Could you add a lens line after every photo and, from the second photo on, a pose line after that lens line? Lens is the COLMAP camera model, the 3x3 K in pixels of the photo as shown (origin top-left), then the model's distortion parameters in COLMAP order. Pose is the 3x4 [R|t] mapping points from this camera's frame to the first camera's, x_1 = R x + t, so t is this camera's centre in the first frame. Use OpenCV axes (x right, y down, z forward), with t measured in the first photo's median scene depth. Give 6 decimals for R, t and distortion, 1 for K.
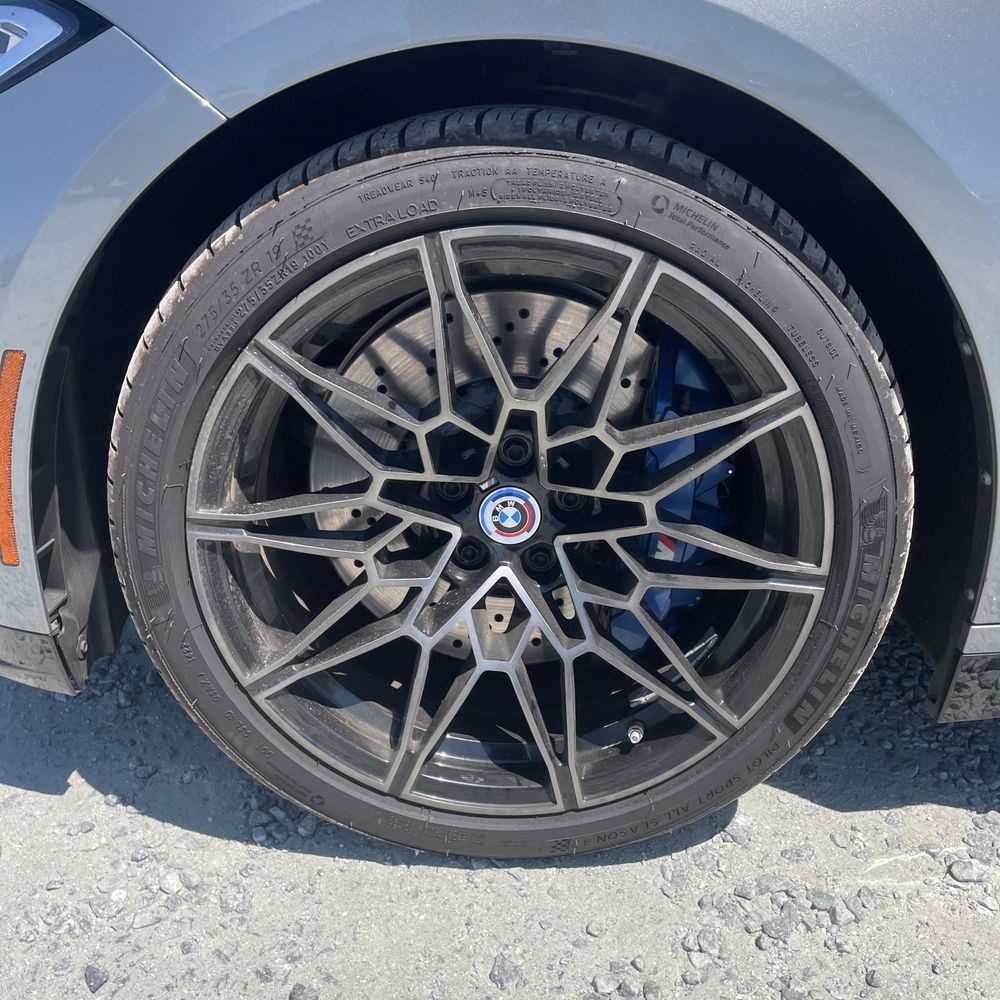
lens RADIAL K [[1007.4, 0, 501.0], [0, 1007.4, 489.5], [0, 0, 1]] dist [0.028664, 0.000000]
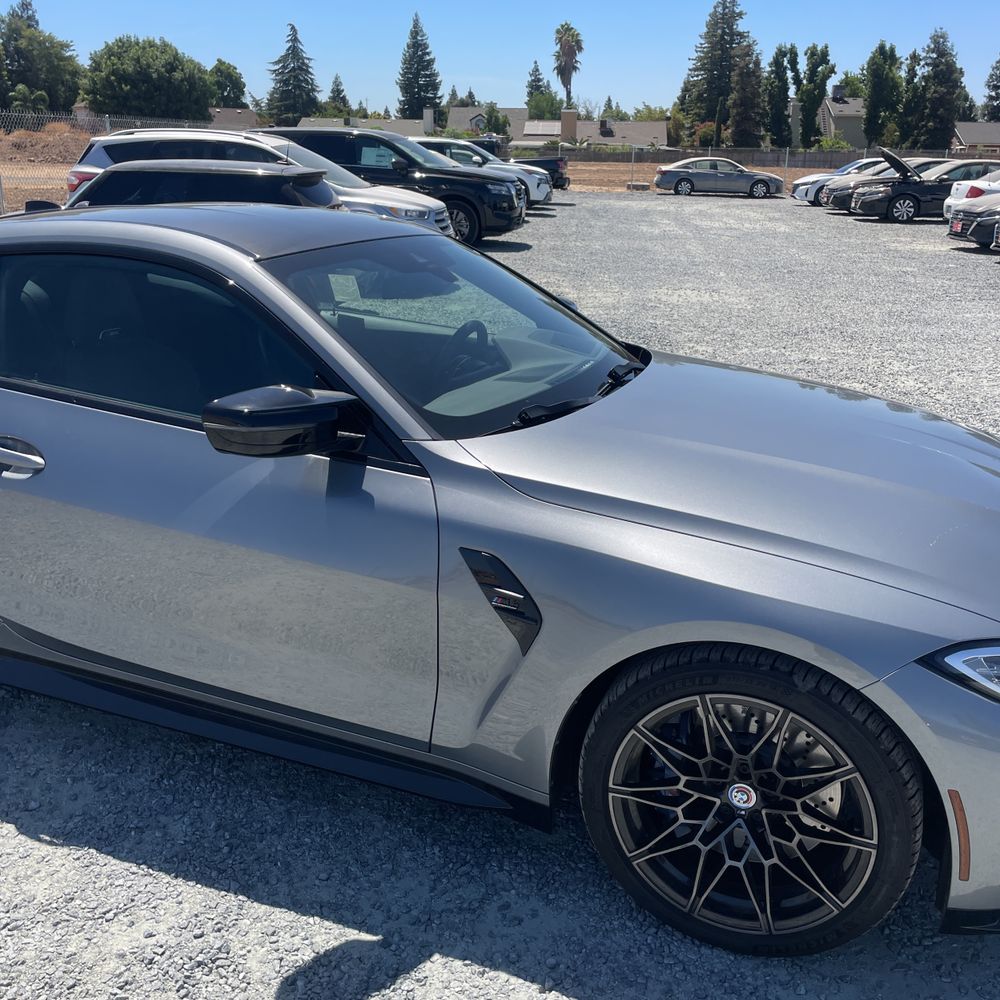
lens RADIAL K [[1007.4, 0, 500.9], [0, 1007.4, 491.8], [0, 0, 1]] dist [0.028664, 0.000000]
pose [[0.930315, 0.001870, -0.366757, 0.358212], [-0.044590, 0.993146, -0.108045, -0.409854], [0.364041, 0.116870, 0.924022, -1.488083]]
